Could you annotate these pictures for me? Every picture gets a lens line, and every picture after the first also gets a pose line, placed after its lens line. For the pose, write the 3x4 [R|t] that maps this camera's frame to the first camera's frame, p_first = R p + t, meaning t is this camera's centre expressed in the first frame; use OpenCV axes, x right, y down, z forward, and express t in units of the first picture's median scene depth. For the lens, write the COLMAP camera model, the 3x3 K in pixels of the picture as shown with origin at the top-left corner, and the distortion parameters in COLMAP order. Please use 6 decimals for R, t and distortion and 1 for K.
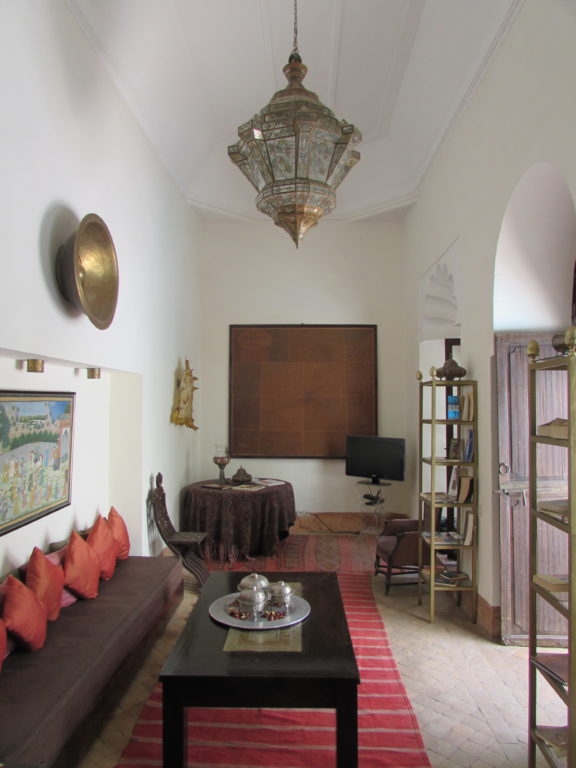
lens RADIAL K [[542.8, 0, 288.0], [0, 542.8, 384.0], [0, 0, 1]] dist [-0.028957, 0.012852]
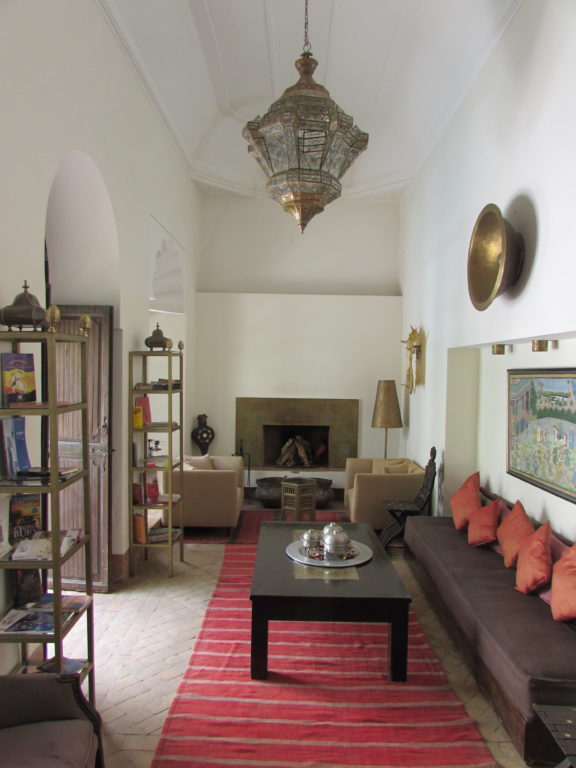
lens RADIAL K [[542.8, 0, 288.0], [0, 542.8, 384.0], [0, 0, 1]] dist [-0.028957, 0.012852]
pose [[-0.999532, -0.013786, -0.027301, 0.069636], [-0.013449, 0.999832, -0.012479, 0.064597], [0.027469, -0.012106, -0.999549, 2.061765]]
